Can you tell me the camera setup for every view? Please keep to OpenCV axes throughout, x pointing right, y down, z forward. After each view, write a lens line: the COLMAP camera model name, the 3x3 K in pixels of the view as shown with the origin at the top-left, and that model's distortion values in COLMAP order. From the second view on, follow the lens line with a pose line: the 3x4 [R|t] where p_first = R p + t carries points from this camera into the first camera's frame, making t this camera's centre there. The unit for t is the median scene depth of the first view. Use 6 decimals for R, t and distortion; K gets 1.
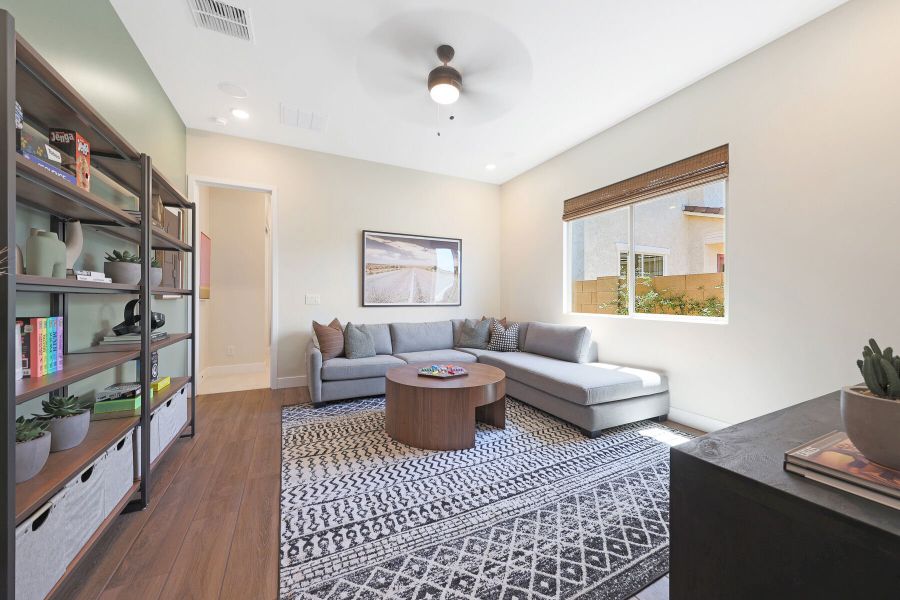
lens RADIAL K [[331.6, 0, 451.0], [0, 331.6, 296.7], [0, 0, 1]] dist [0.007918, 0.000248]
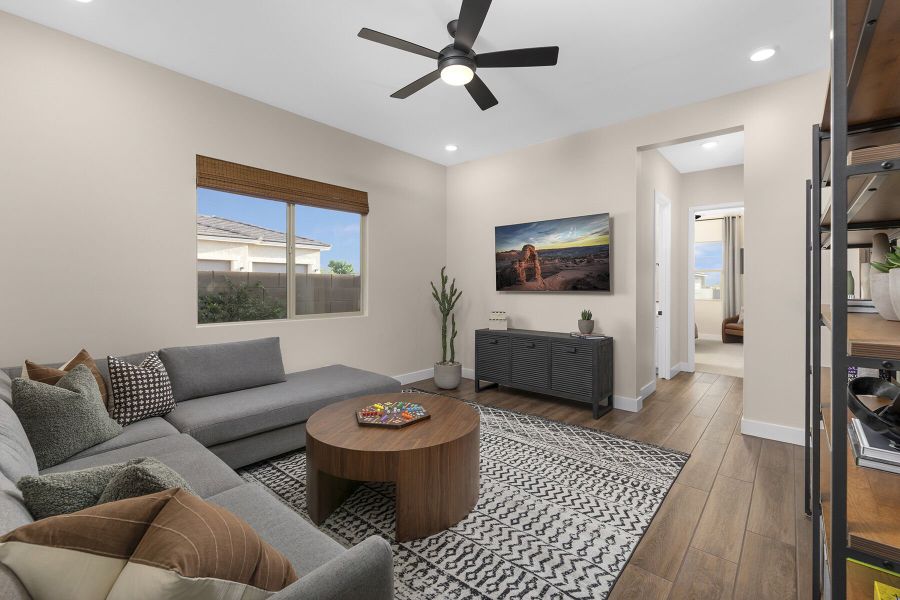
lens RADIAL K [[391.3, 0, 450.5], [0, 391.3, 295.7], [0, 0, 1]] dist [-0.001462, -0.000113]
pose [[-0.386483, -0.021850, 0.922038, -1.293696], [-0.003321, 0.999746, 0.022300, -0.071152], [-0.922290, 0.005556, -0.386458, 1.921513]]
